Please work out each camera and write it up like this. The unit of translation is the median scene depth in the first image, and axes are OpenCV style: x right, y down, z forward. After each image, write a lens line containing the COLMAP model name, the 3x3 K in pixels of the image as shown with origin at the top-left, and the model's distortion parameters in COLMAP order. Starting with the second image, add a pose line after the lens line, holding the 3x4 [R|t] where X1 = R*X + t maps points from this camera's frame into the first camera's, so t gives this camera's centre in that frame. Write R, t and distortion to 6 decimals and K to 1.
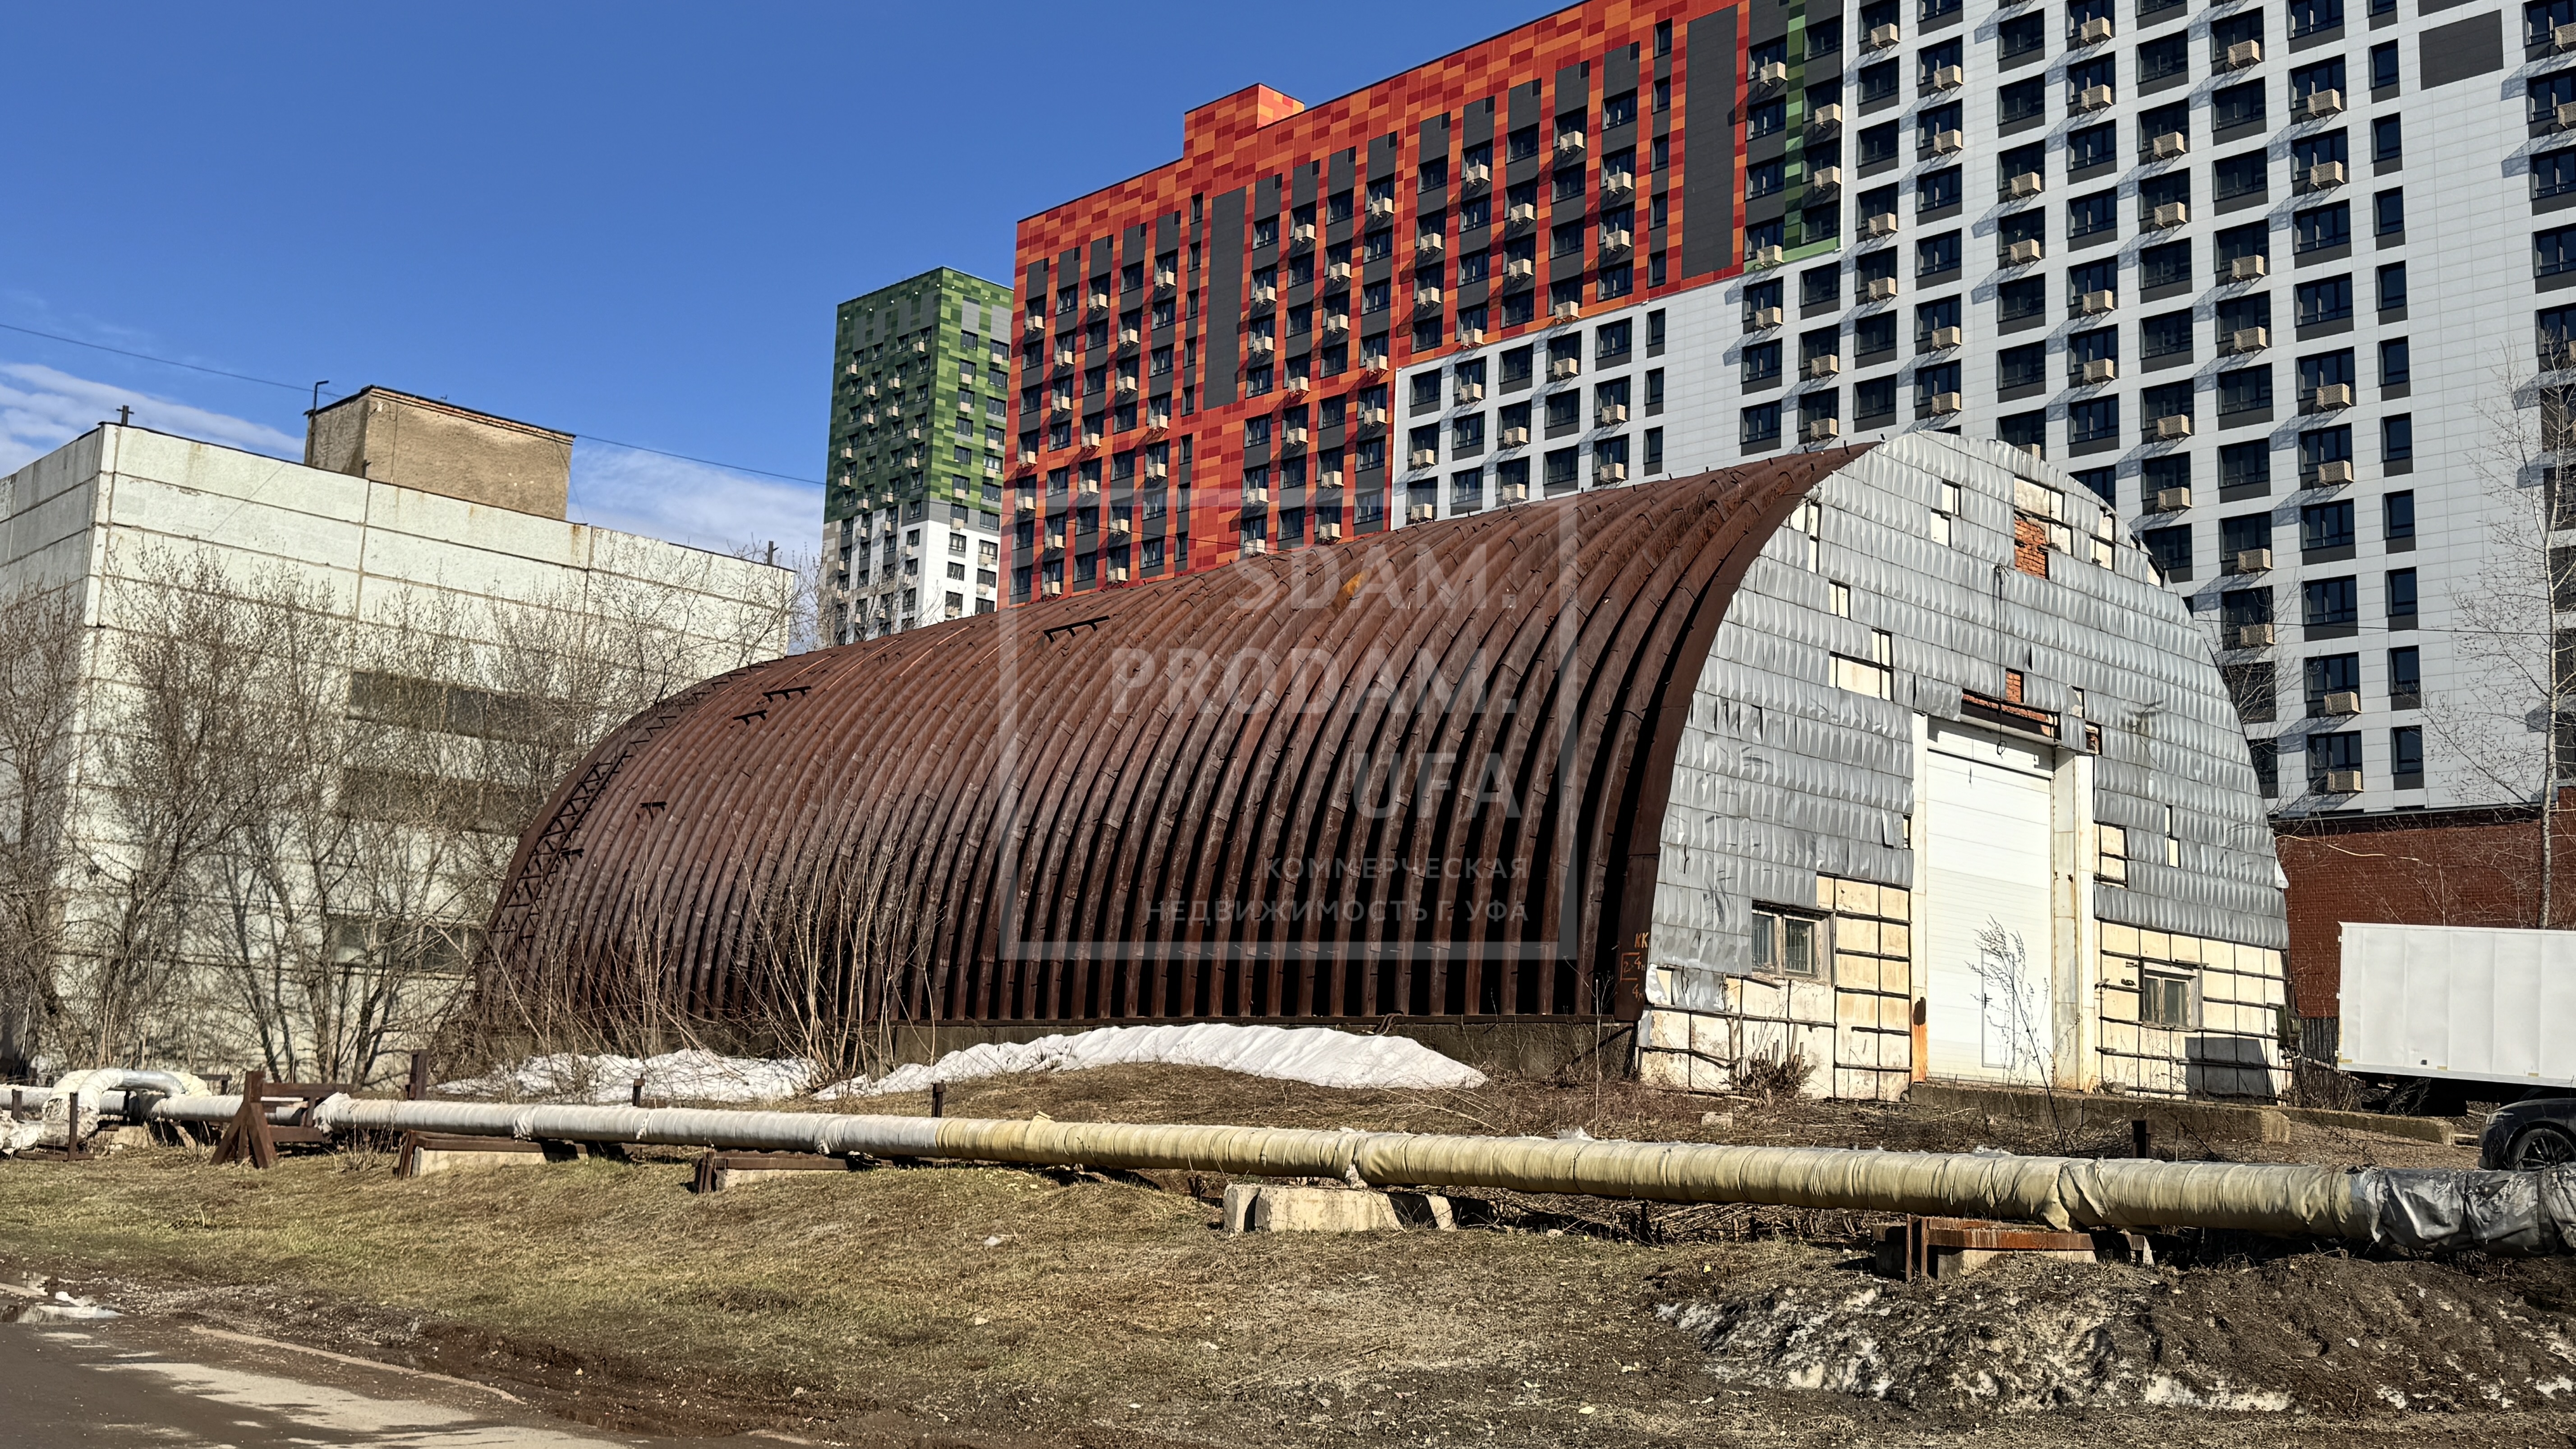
lens RADIAL K [[2439.8, 0, 1274.6], [0, 2439.8, 720.4], [0, 0, 1]] dist [0.208302, -0.469356]
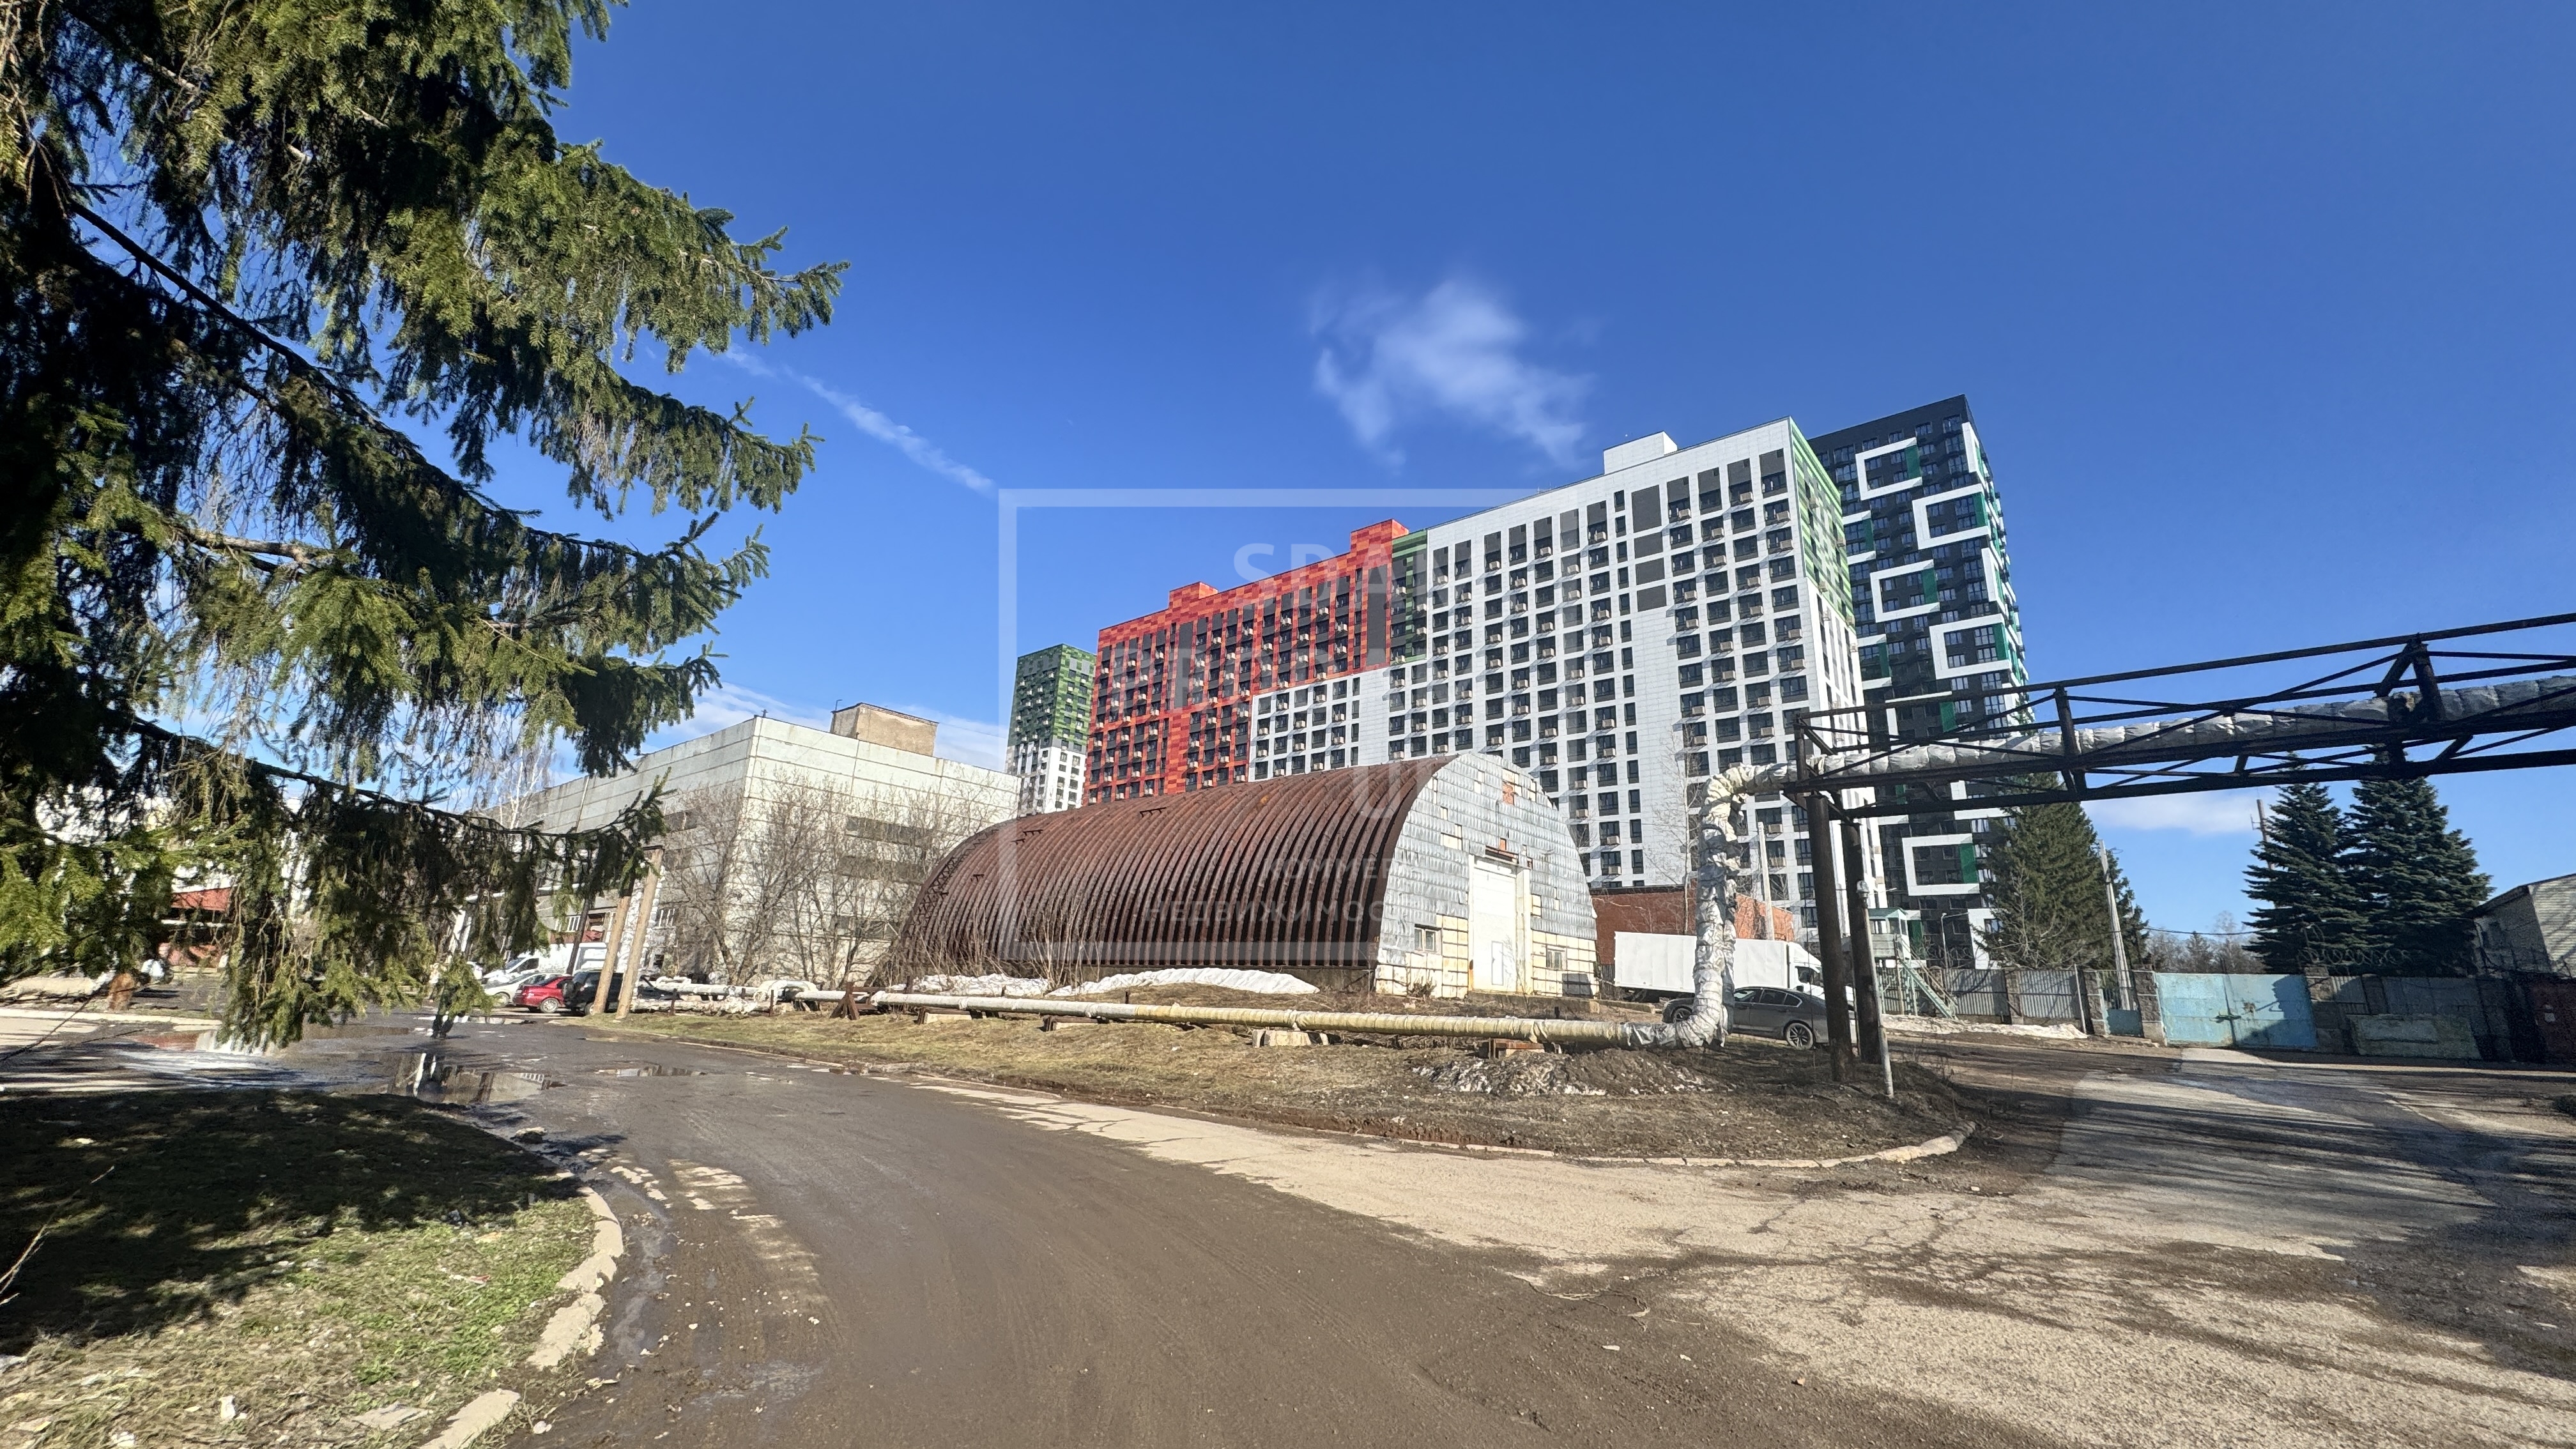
lens RADIAL K [[1024.6, 0, 1285.8], [0, 1024.6, 717.7], [0, 0, 1]] dist [-0.000428, 0.000438]
pose [[0.995059, 0.030752, 0.094398, -0.020361], [-0.020215, 0.993657, -0.110620, -0.008471], [-0.097201, 0.108165, 0.989370, -0.046020]]
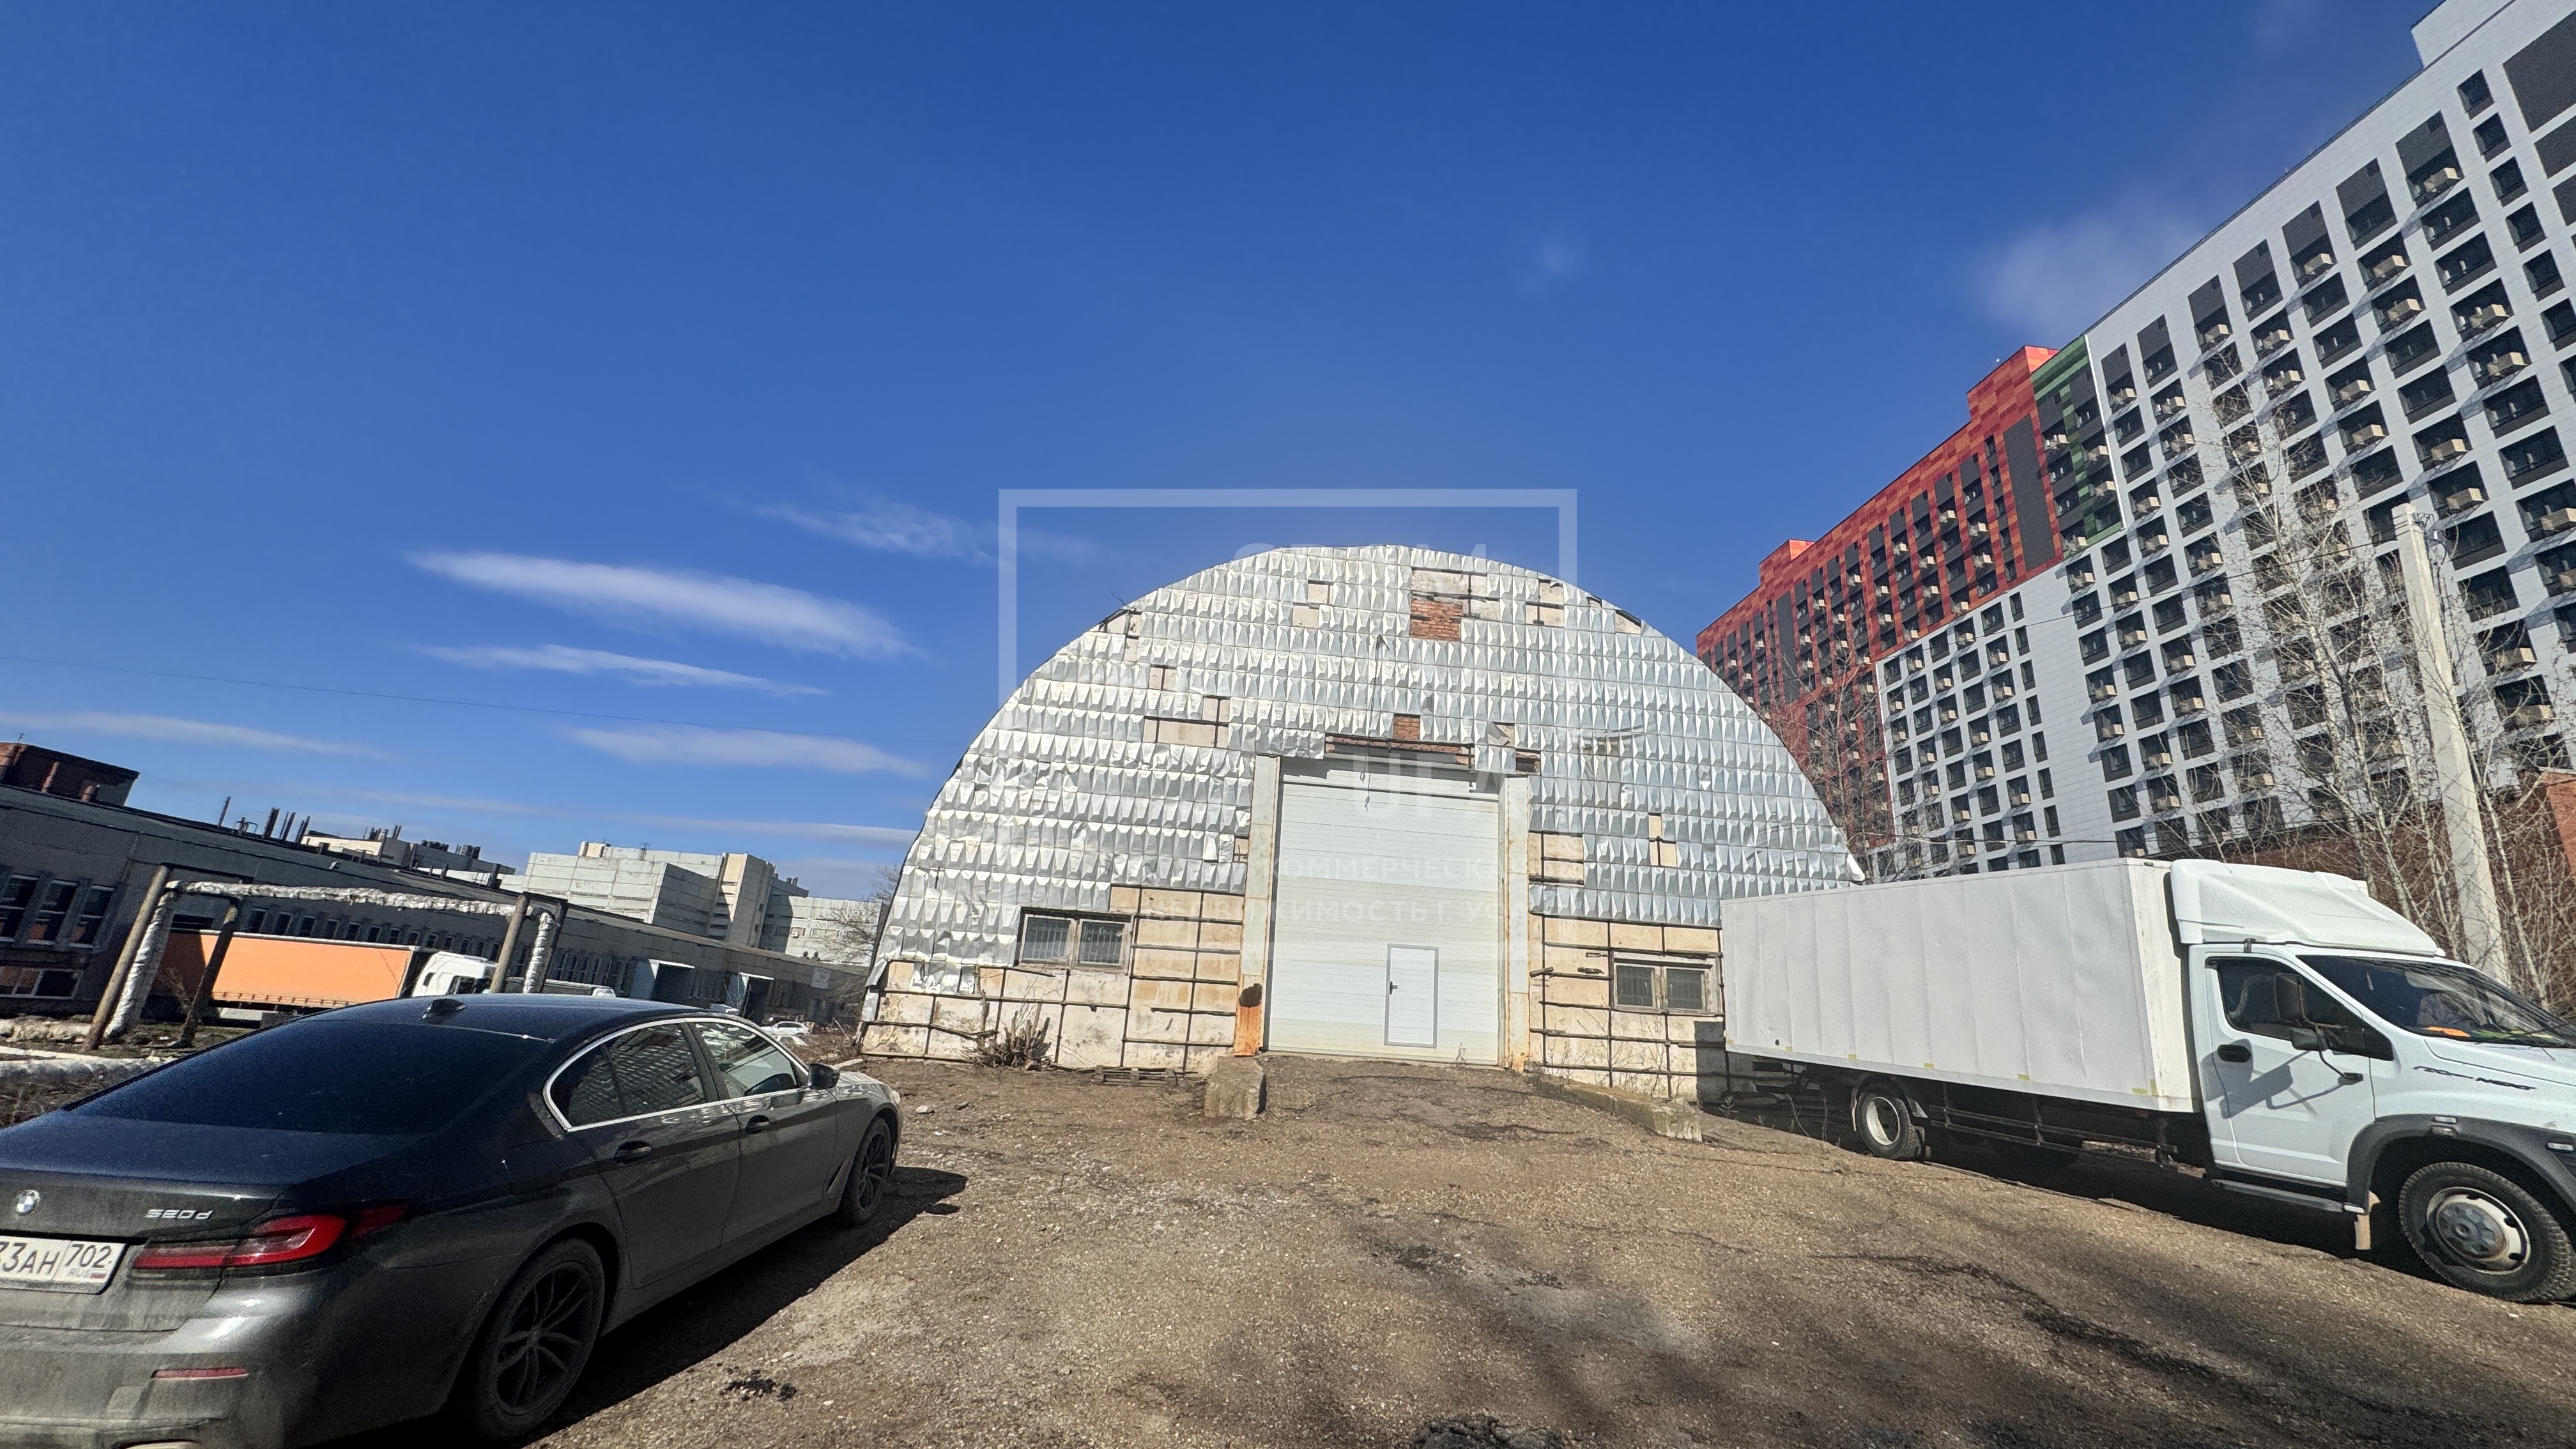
lens RADIAL K [[1024.6, 0, 1285.8], [0, 1024.6, 717.7], [0, 0, 1]] dist [-0.000428, 0.000438]
pose [[0.784854, -0.180660, -0.592762, 0.202115], [0.068773, 0.976045, -0.206416, 0.030268], [0.615853, 0.121240, 0.778477, 0.204638]]
